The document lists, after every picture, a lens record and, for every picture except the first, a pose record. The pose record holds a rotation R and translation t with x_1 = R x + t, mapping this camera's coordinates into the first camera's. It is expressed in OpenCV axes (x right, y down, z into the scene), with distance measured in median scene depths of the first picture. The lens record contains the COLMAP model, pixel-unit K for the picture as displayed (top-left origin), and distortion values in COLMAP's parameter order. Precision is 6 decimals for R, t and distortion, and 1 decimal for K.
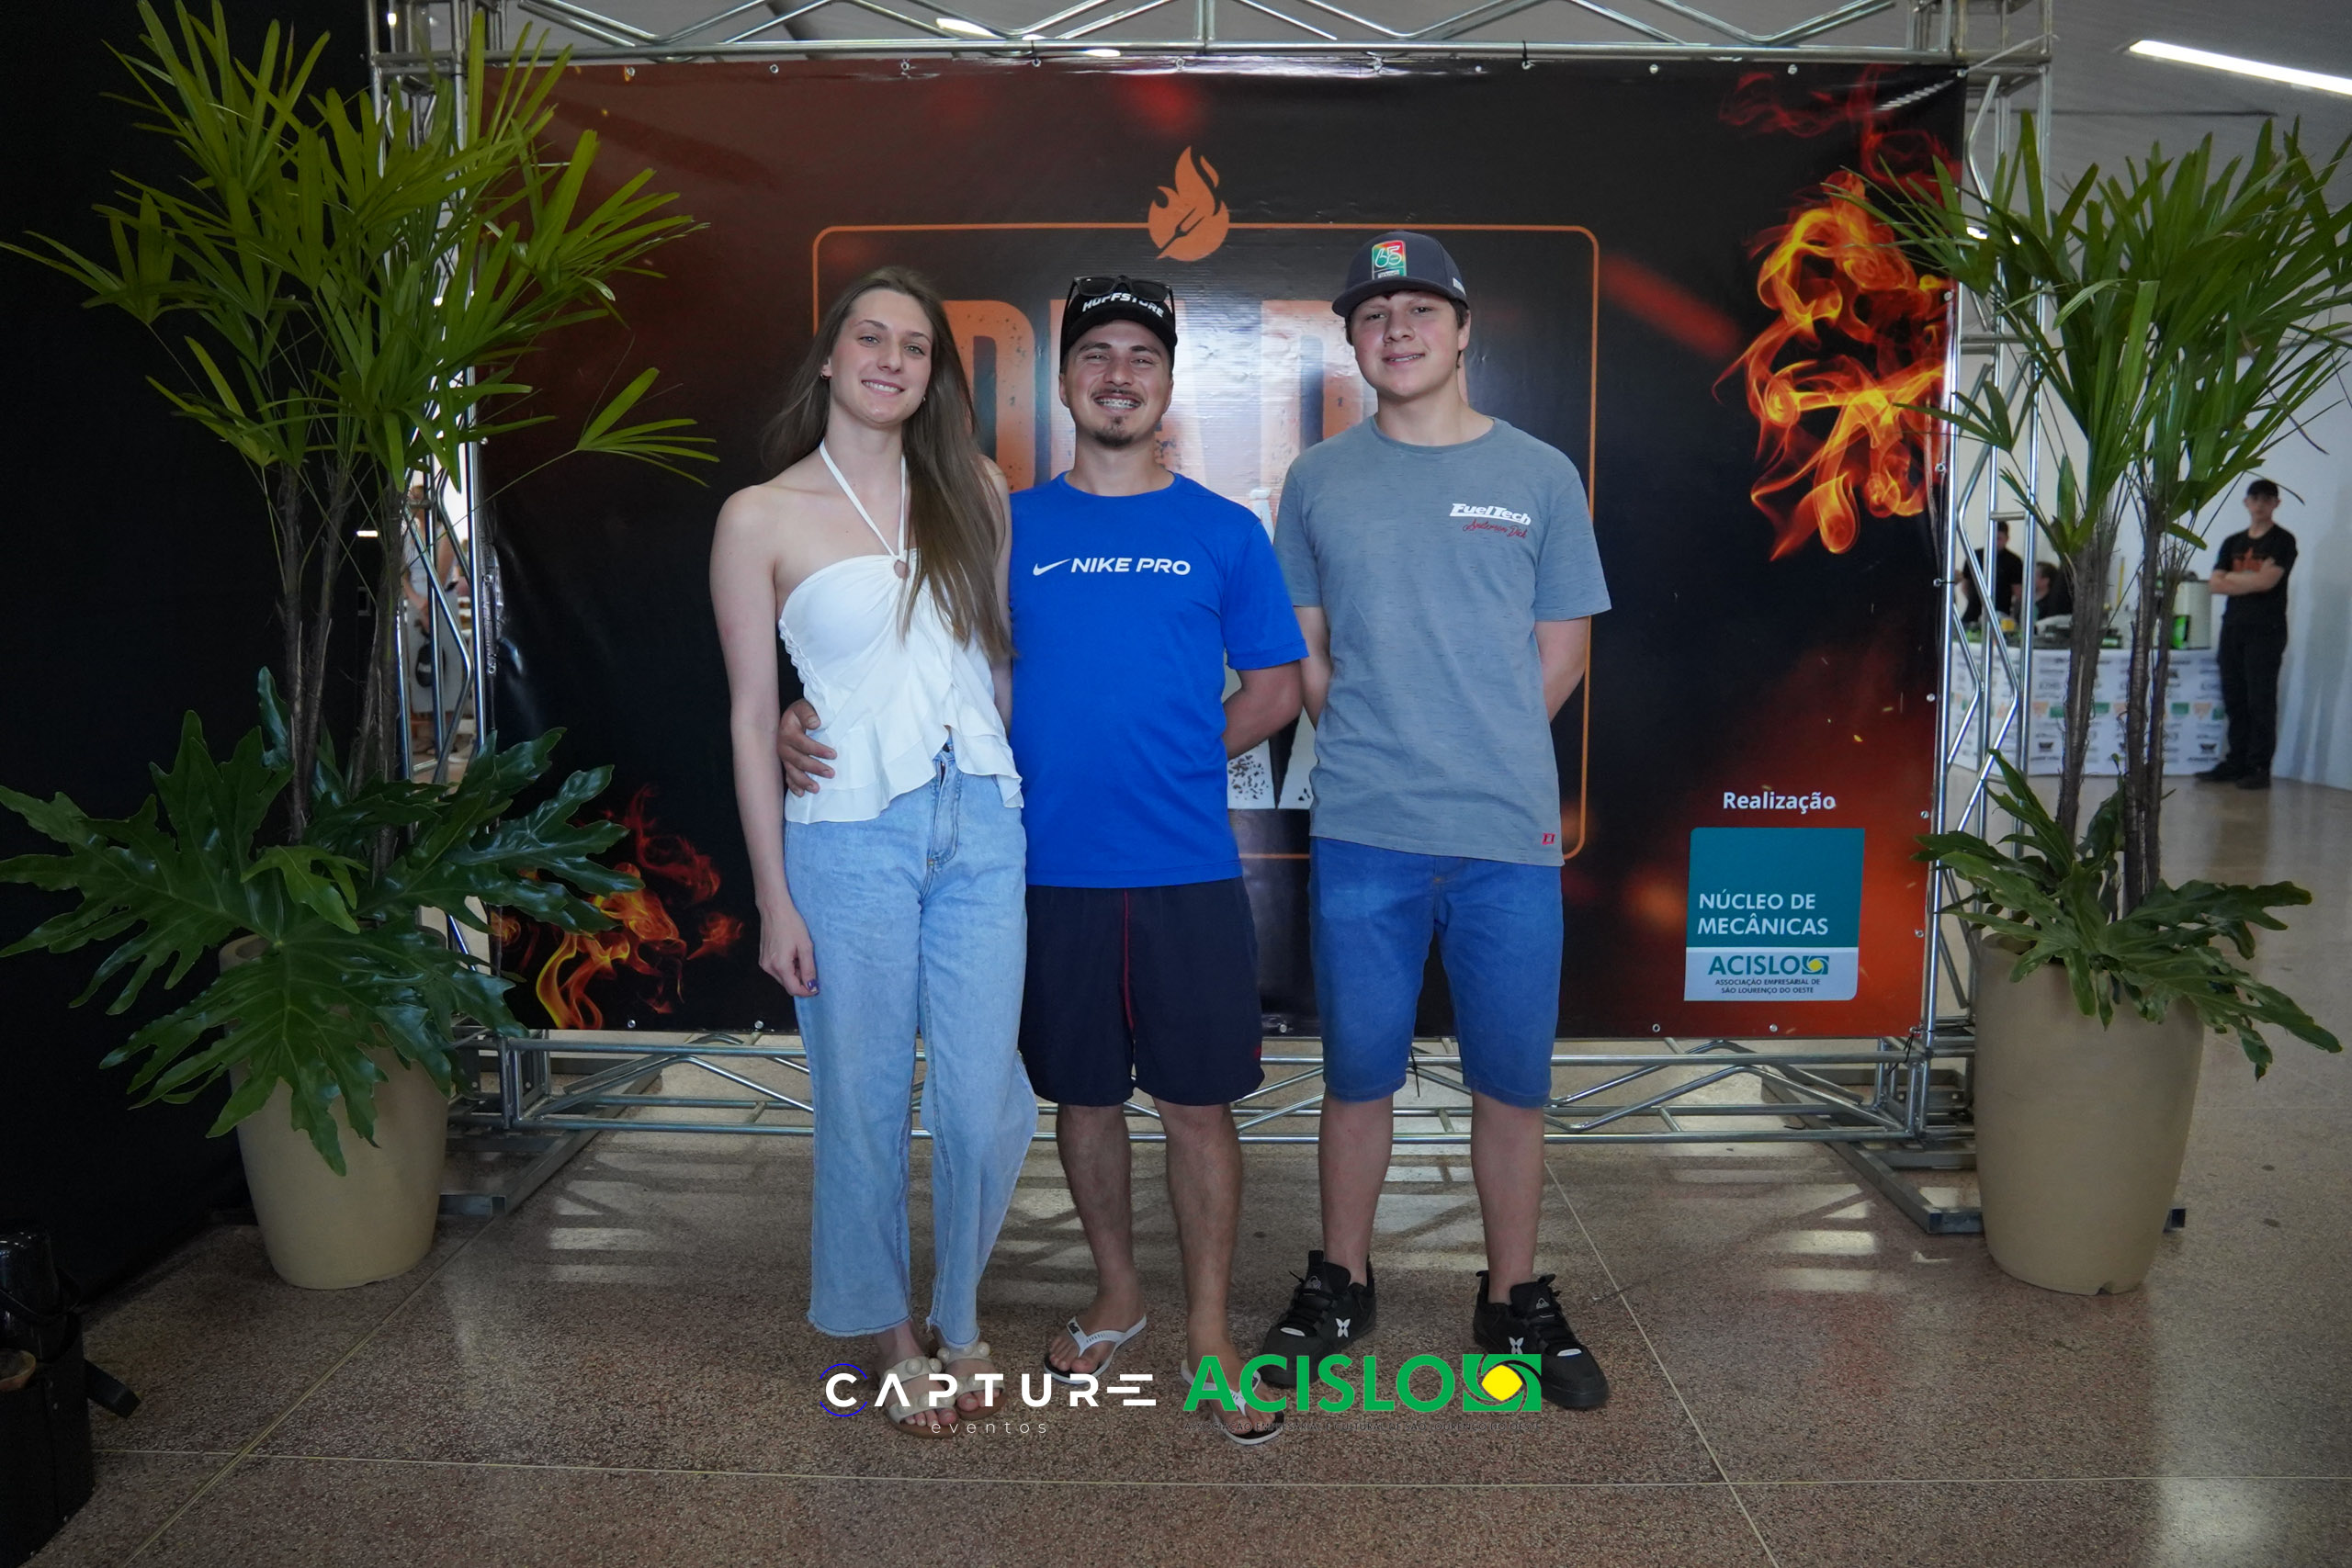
lens RADIAL K [[1724.1, 0, 1170.3], [0, 1724.1, 763.8], [0, 0, 1]] dist [-0.129601, 0.087926]
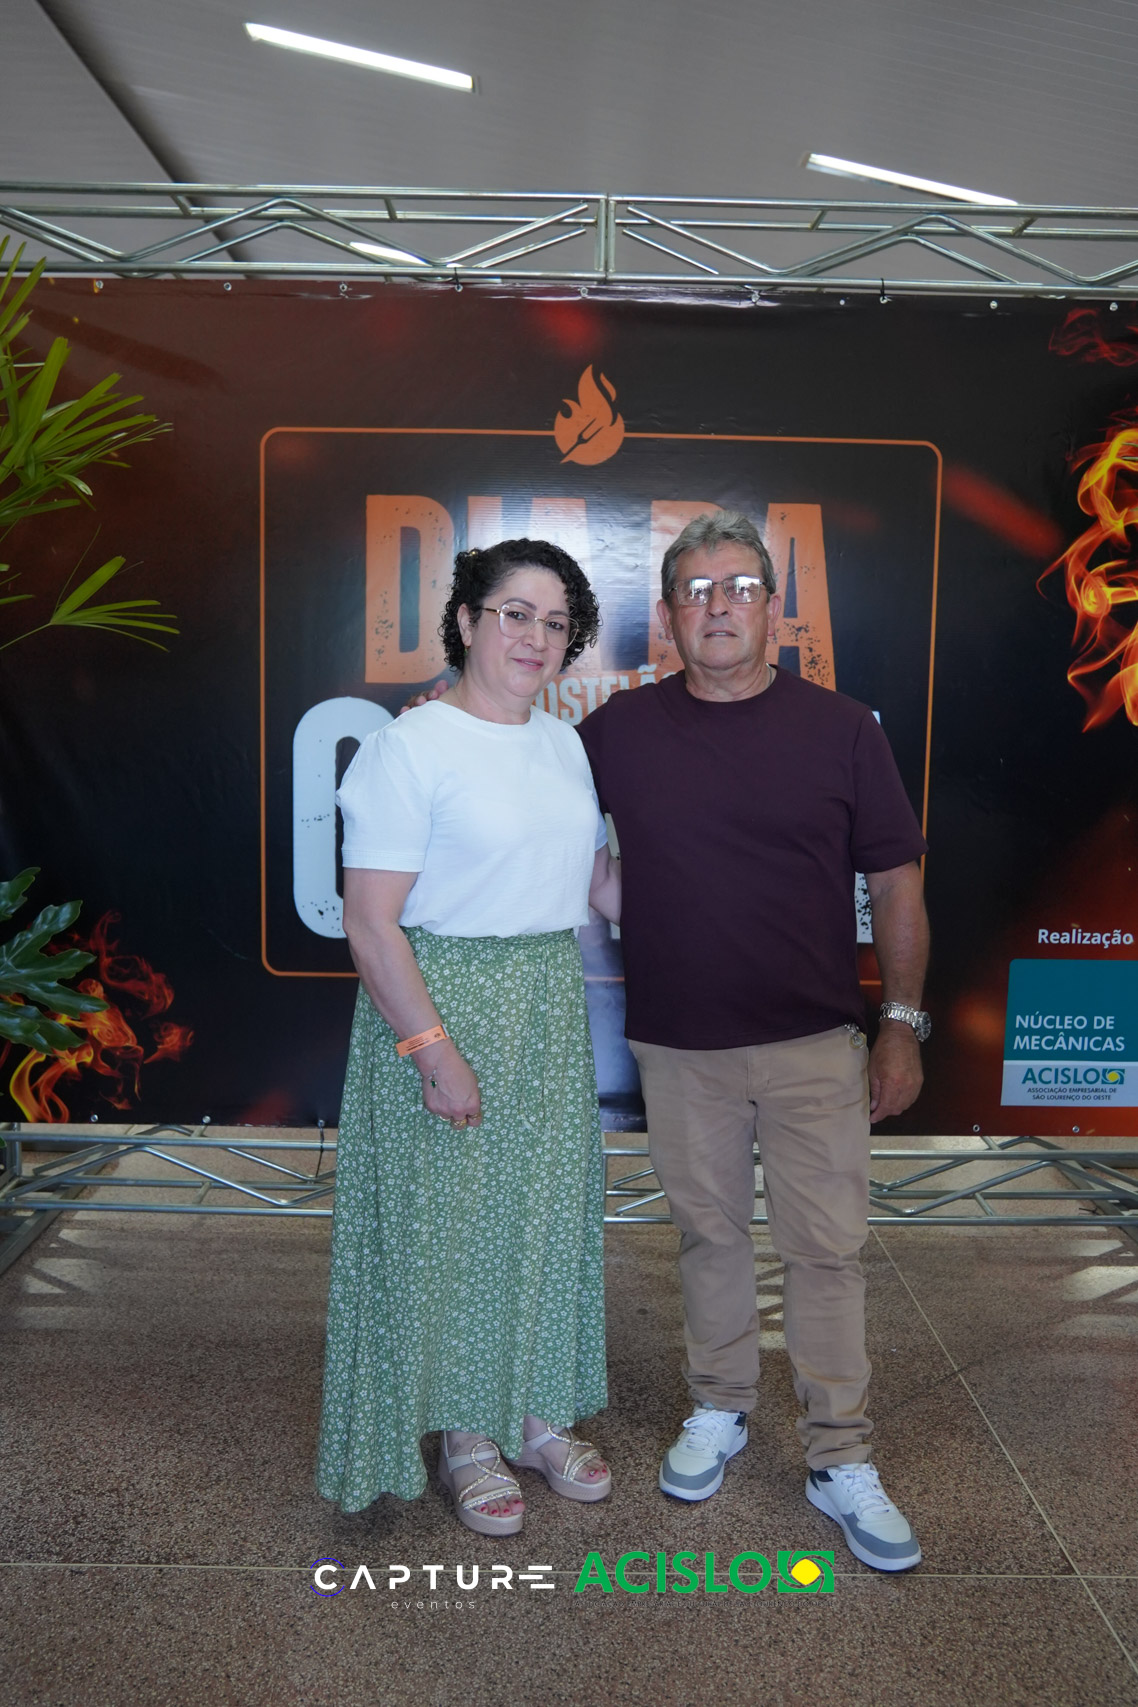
lens RADIAL K [[1384.7, 0, 565.2], [0, 1384.7, 856.8], [0, 0, 1]] dist [-0.112729, 0.133459]
pose [[0.999498, 0.012560, 0.029074, -0.029023], [-0.012710, 0.999907, 0.004978, -0.034735], [-0.029009, -0.005345, 0.999565, 0.071996]]
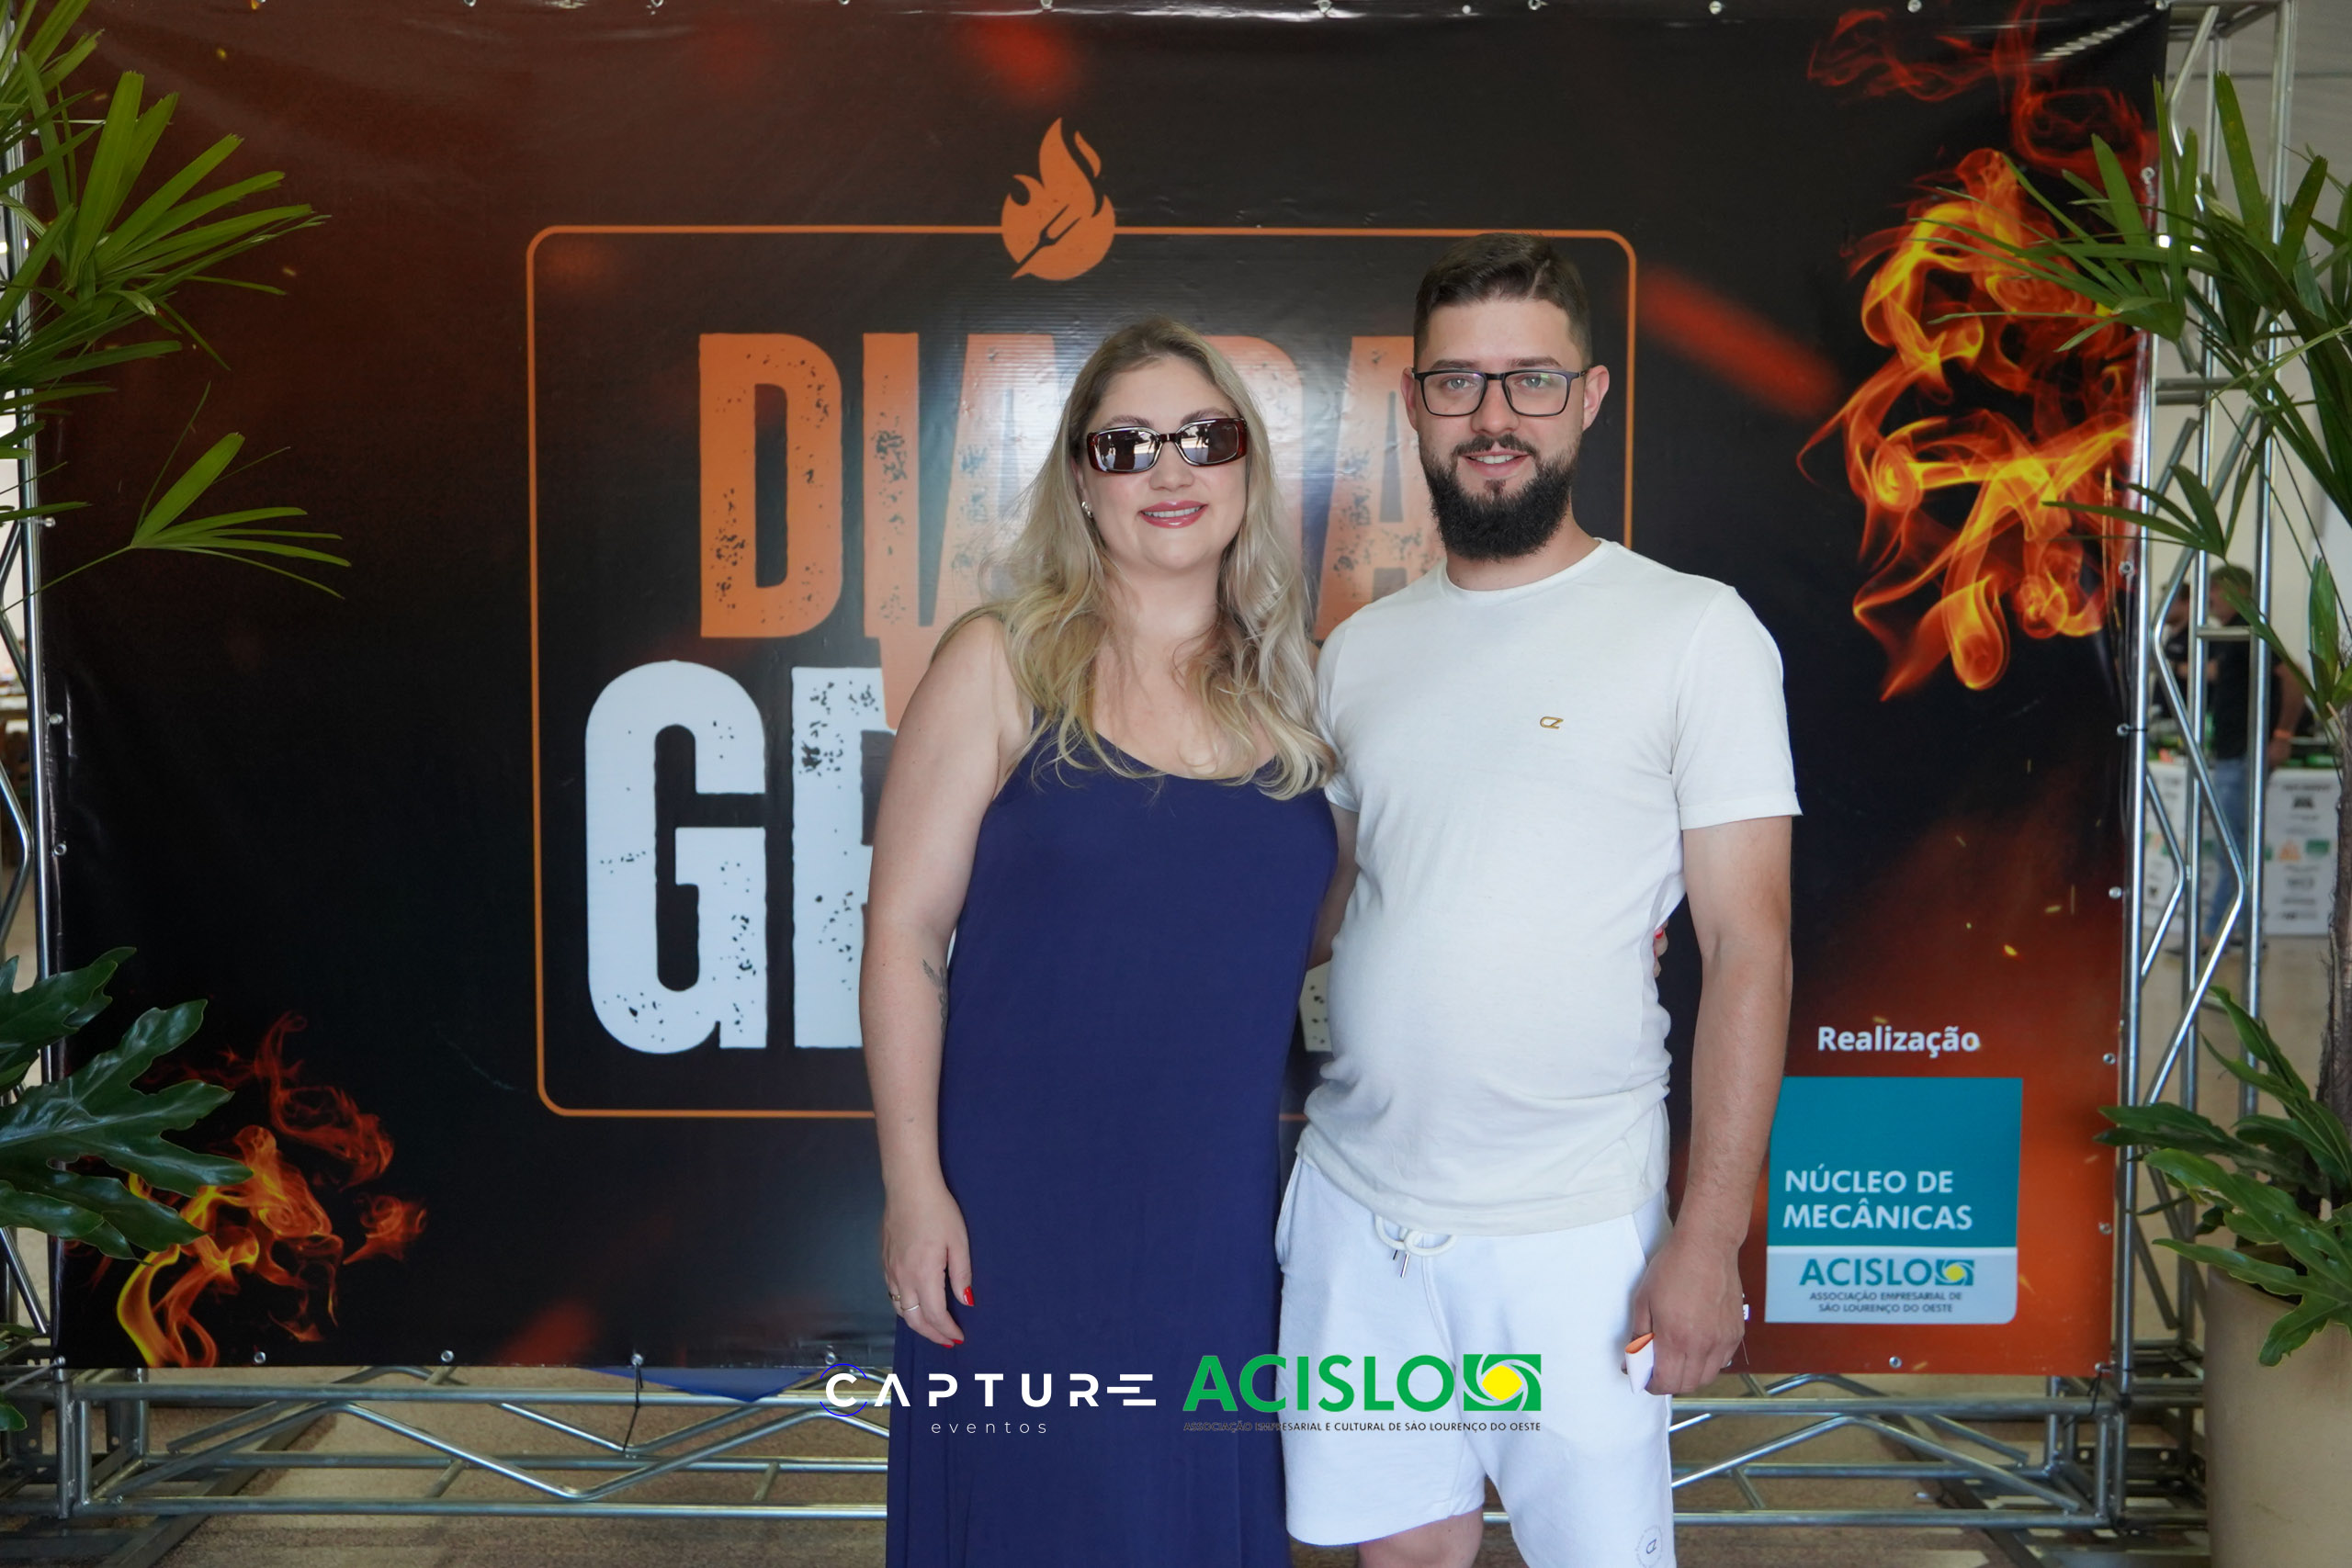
lens RADIAL K [[2114.7, 0, 1175.8], [0, 2114.7, 783.8], [0, 0, 1]] dist [-0.075043, 0.166556]
pose [[0.999868, 0.002124, 0.016081, 0.046157], [-0.001335, 0.998804, -0.048867, -0.042616], [-0.016166, 0.048839, 0.998676, 0.133256]]
